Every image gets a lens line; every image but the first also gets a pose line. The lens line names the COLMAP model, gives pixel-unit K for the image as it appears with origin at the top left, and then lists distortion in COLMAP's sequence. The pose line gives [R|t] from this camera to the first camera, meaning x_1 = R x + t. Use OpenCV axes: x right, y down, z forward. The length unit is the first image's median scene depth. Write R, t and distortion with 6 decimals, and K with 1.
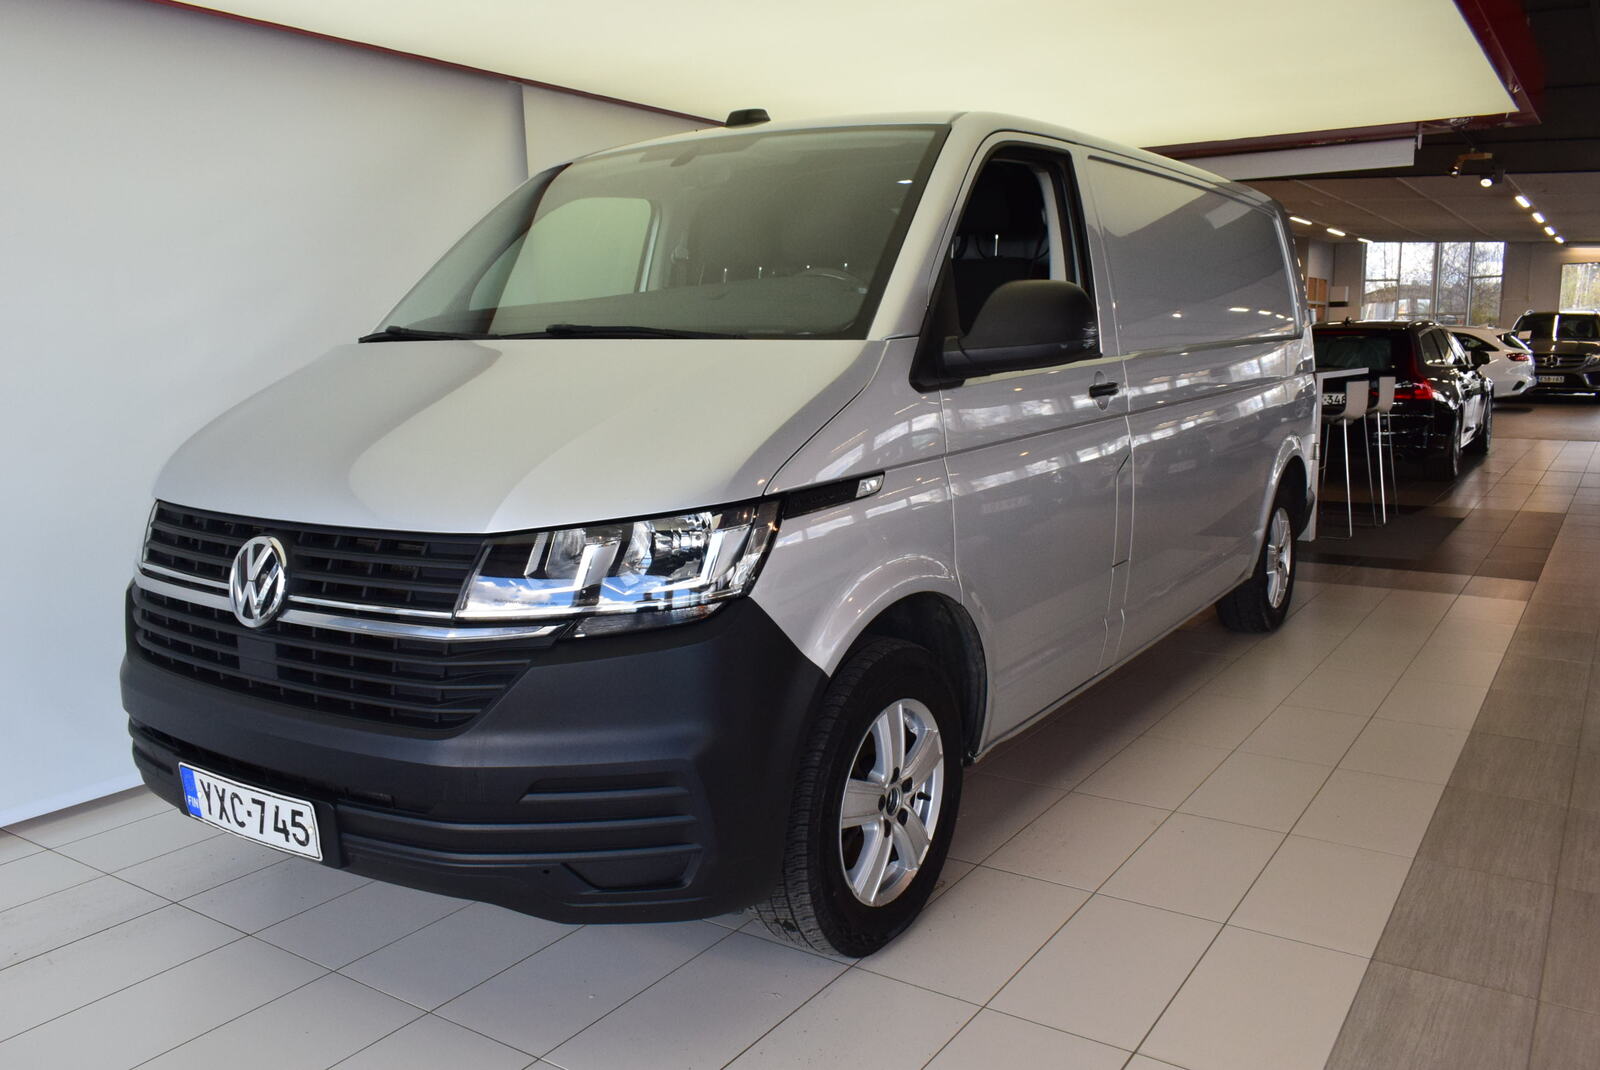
lens RADIAL K [[1244.5, 0, 799.1], [0, 1244.5, 535.1], [0, 0, 1]] dist [-0.012058, 0.002559]
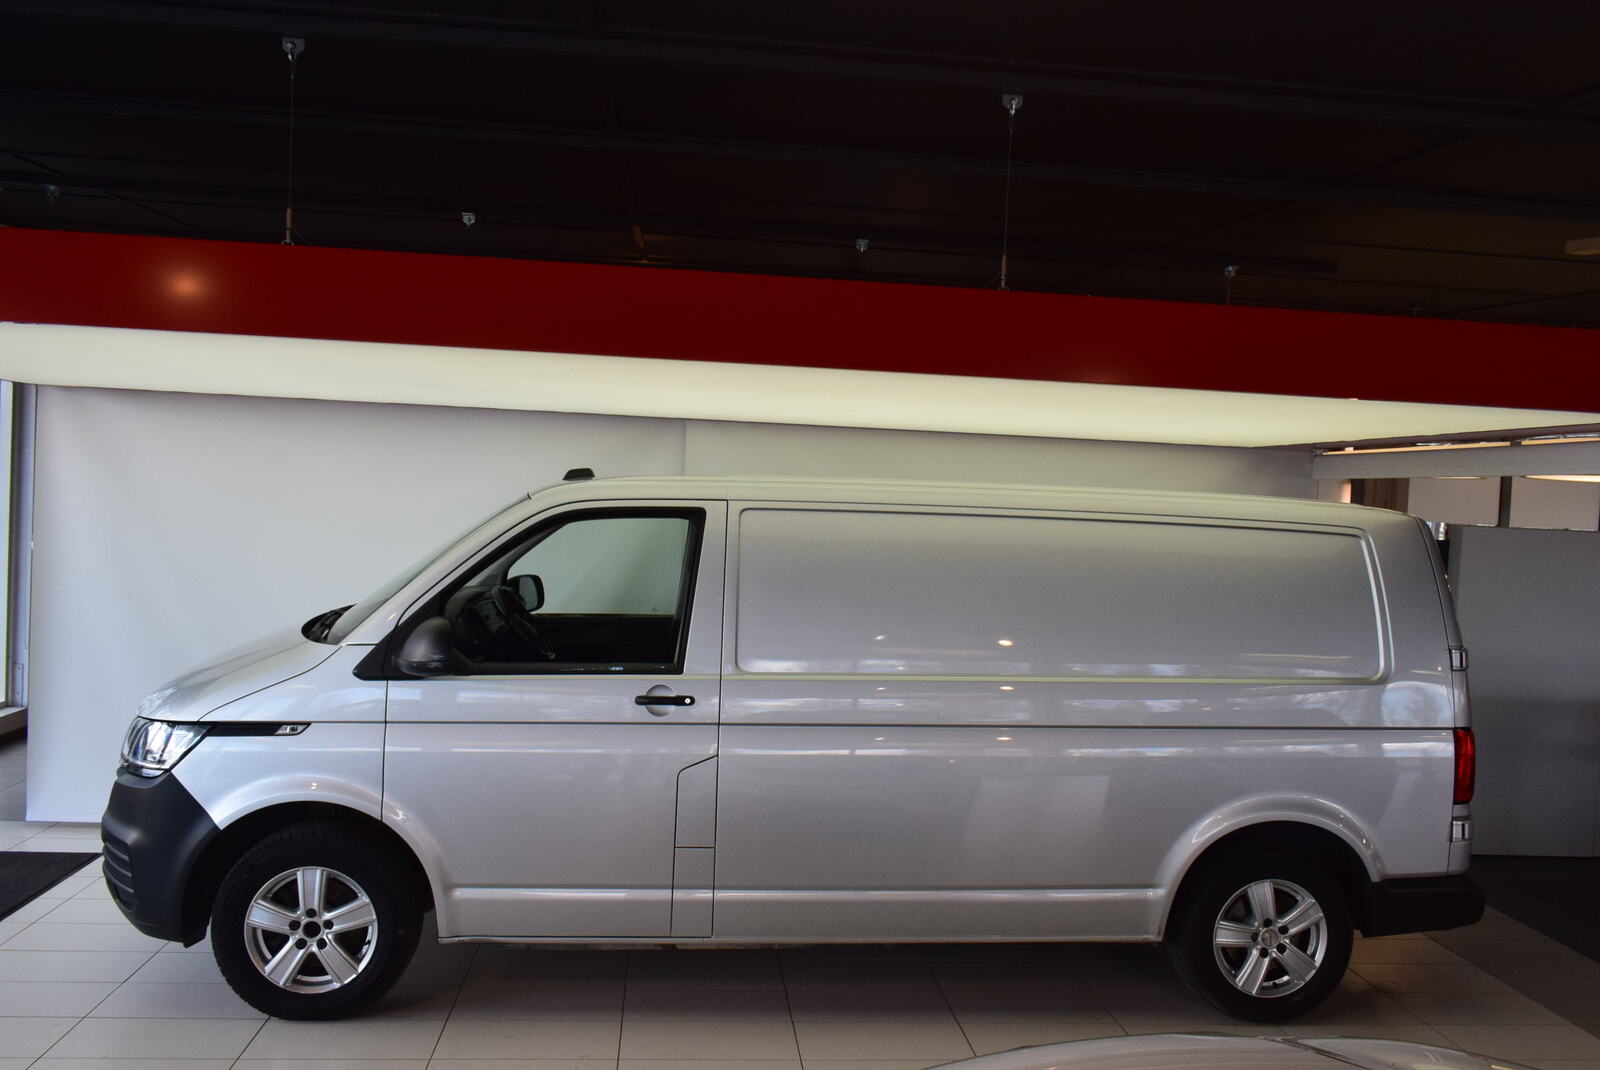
lens RADIAL K [[1244.5, 0, 800.3], [0, 1244.5, 533.0], [0, 0, 1]] dist [-0.012058, 0.002559]
pose [[0.630426, 0.061875, -0.773780, 1.848603], [-0.169512, 0.983734, -0.059444, -0.330822], [0.757515, 0.168640, 0.630659, 0.419286]]
